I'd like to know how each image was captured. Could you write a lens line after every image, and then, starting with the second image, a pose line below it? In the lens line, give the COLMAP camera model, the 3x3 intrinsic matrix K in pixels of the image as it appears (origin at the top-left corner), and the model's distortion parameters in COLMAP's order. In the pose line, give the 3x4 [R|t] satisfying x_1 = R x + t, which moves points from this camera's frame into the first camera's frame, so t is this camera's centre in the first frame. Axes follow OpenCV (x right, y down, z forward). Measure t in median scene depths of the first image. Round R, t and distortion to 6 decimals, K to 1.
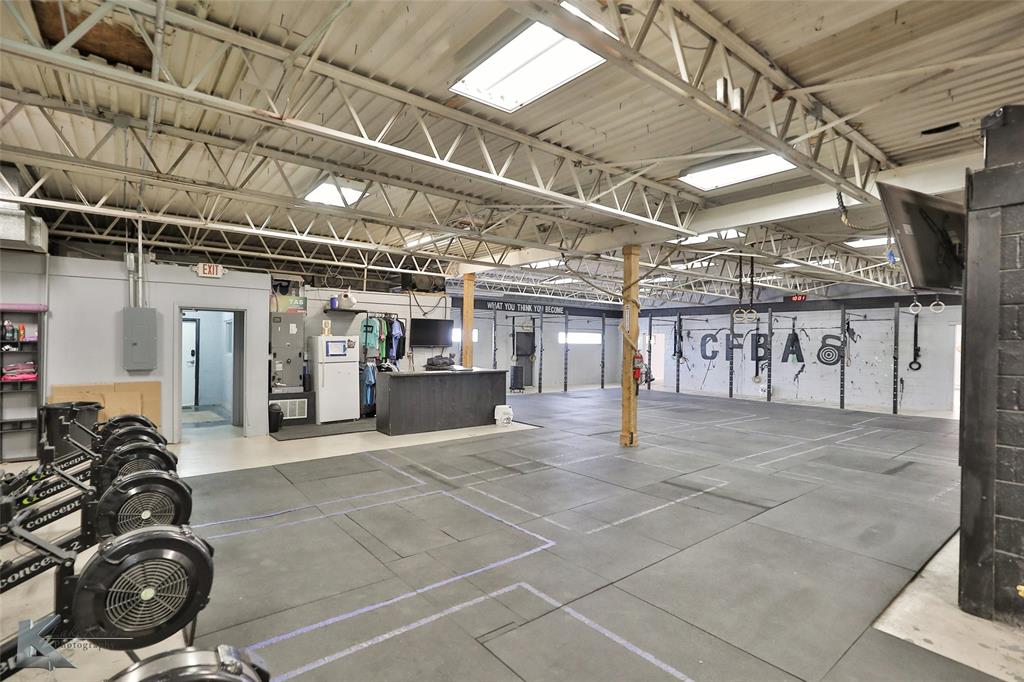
lens RADIAL K [[492.5, 0, 512.8], [0, 492.5, 344.5], [0, 0, 1]] dist [-0.013216, 0.003834]
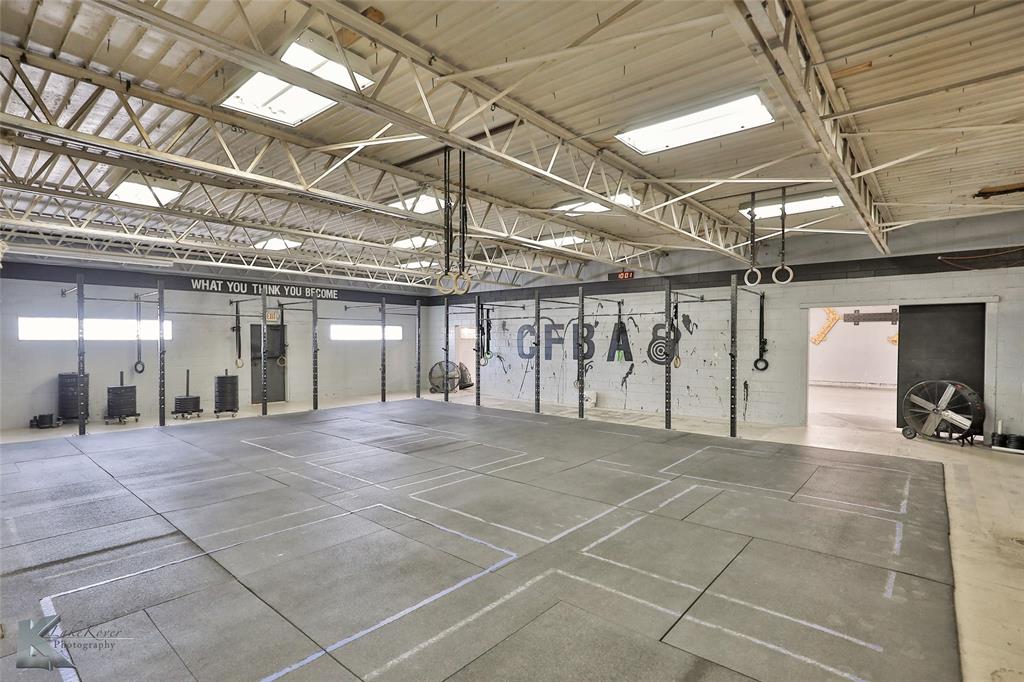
lens RADIAL K [[492.5, 0, 512.7], [0, 492.5, 341.8], [0, 0, 1]] dist [-0.013216, 0.003834]
pose [[0.981454, -0.014859, 0.191120, 0.313615], [0.013974, 0.999884, 0.005978, -0.000068], [-0.191186, -0.003196, 0.981549, 0.345325]]
